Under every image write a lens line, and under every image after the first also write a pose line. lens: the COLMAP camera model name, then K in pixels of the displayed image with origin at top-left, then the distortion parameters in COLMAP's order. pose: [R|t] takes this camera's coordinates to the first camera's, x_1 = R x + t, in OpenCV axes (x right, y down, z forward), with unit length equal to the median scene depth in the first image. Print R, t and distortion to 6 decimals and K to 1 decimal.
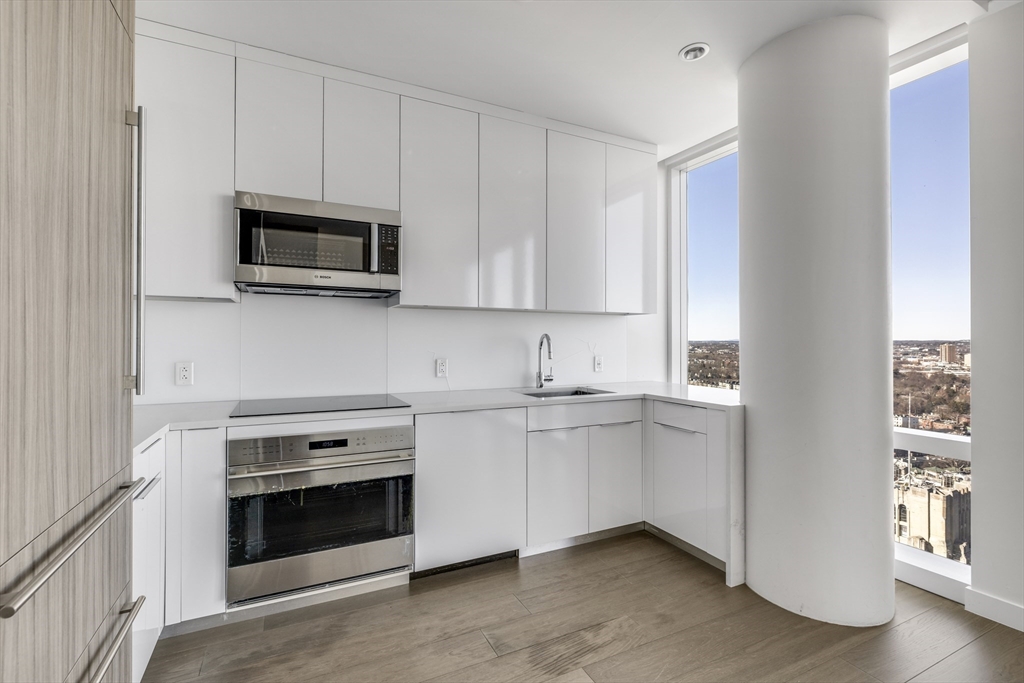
lens RADIAL K [[441.8, 0, 513.6], [0, 441.8, 338.1], [0, 0, 1]] dist [-0.004346, -0.000504]
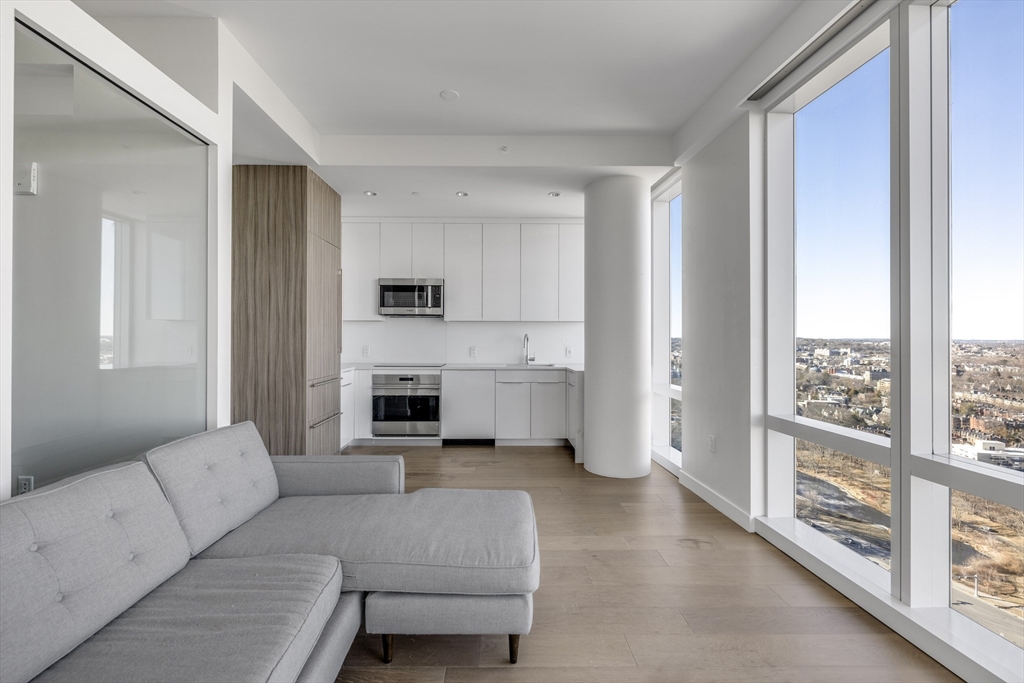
lens RADIAL K [[449.3, 0, 504.8], [0, 449.3, 338.6], [0, 0, 1]] dist [-0.000769, -0.000361]
pose [[0.895038, 0.001370, -0.445989, 1.092464], [0.000537, 0.999991, 0.004151, 0.001725], [0.445990, -0.003955, 0.895029, -0.924049]]
